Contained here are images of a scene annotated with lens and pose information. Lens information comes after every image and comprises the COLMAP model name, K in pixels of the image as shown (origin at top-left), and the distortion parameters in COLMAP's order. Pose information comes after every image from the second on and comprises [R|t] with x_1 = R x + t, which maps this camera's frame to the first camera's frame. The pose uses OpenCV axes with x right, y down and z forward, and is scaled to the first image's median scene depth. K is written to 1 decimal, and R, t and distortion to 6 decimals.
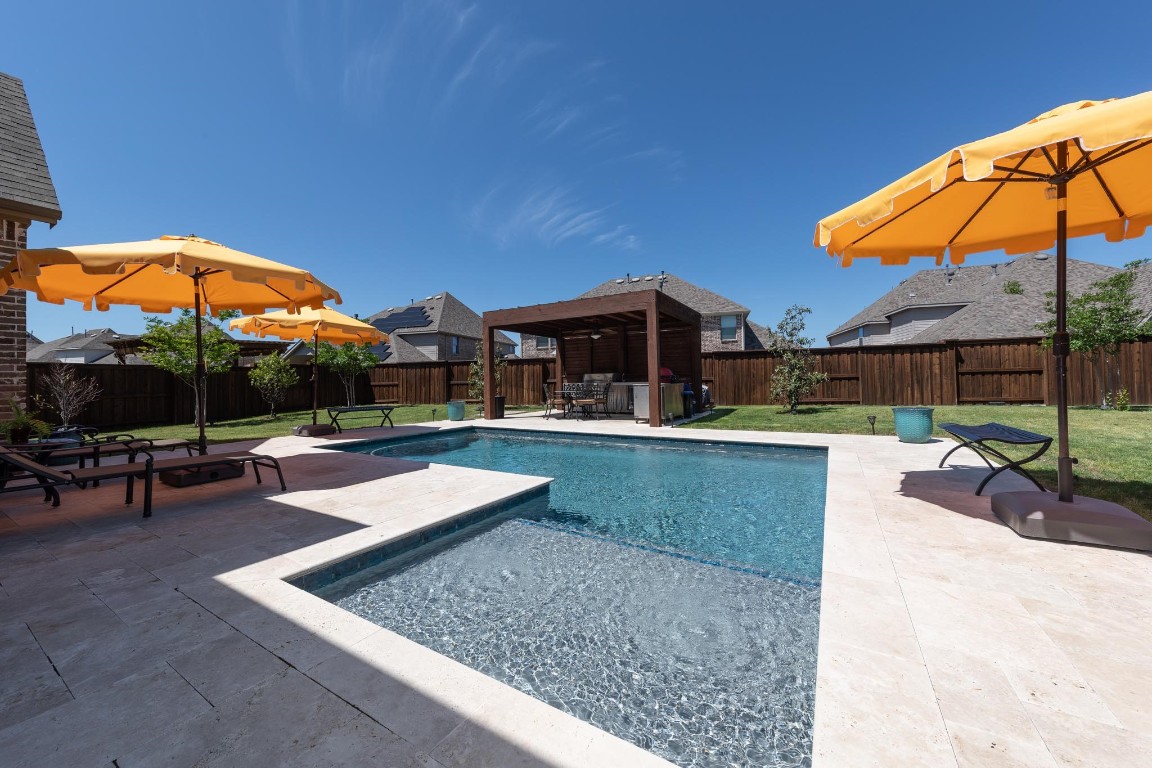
lens RADIAL K [[421.5, 0, 574.7], [0, 421.5, 380.9], [0, 0, 1]] dist [-0.001701, -0.000070]
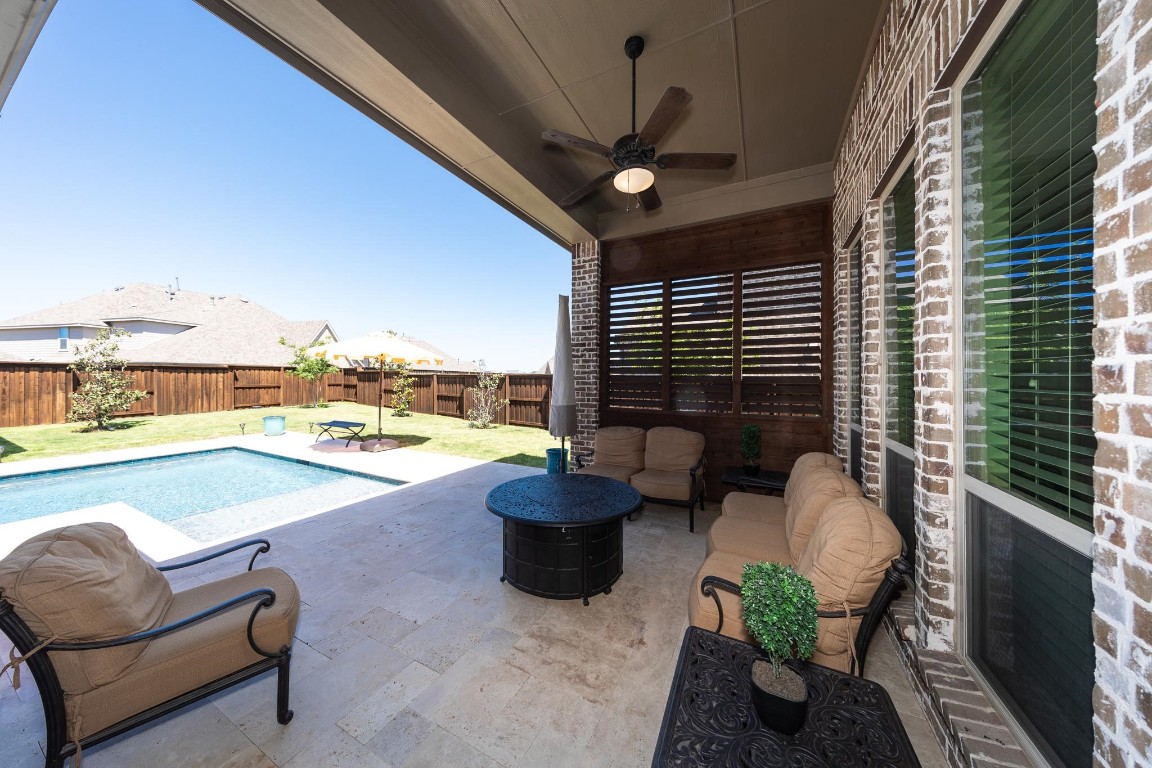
lens RADIAL K [[364.5, 0, 575.2], [0, 364.5, 377.2], [0, 0, 1]] dist [0.000252, 0.000028]
pose [[-0.063186, 0.016353, 0.997868, -0.424044], [-0.008131, 0.999824, -0.016900, -0.044452], [-0.997969, -0.009182, -0.063042, -0.096314]]
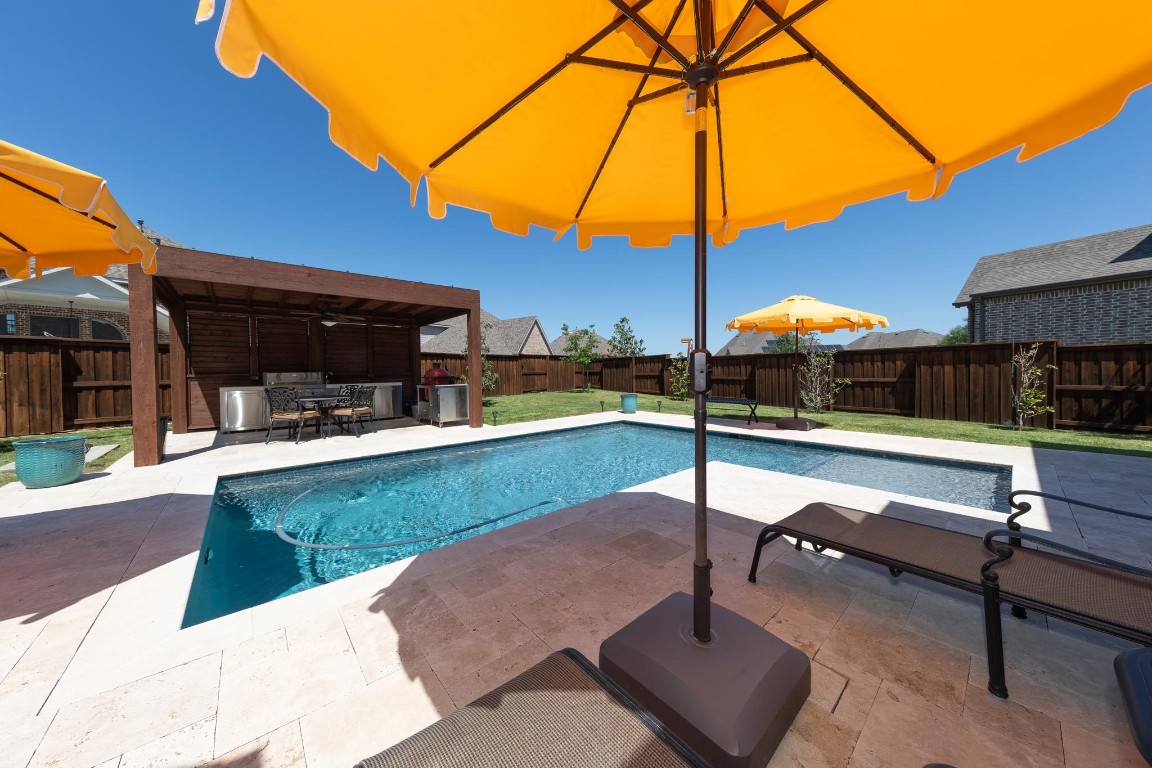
lens RADIAL K [[379.0, 0, 574.8], [0, 379.0, 378.5], [0, 0, 1]] dist [0.000347, 0.000009]
pose [[0.308839, -0.005367, 0.951099, -0.424290], [0.005869, 0.999976, 0.003737, -0.007118], [-0.951096, 0.004428, 0.308863, 0.352771]]
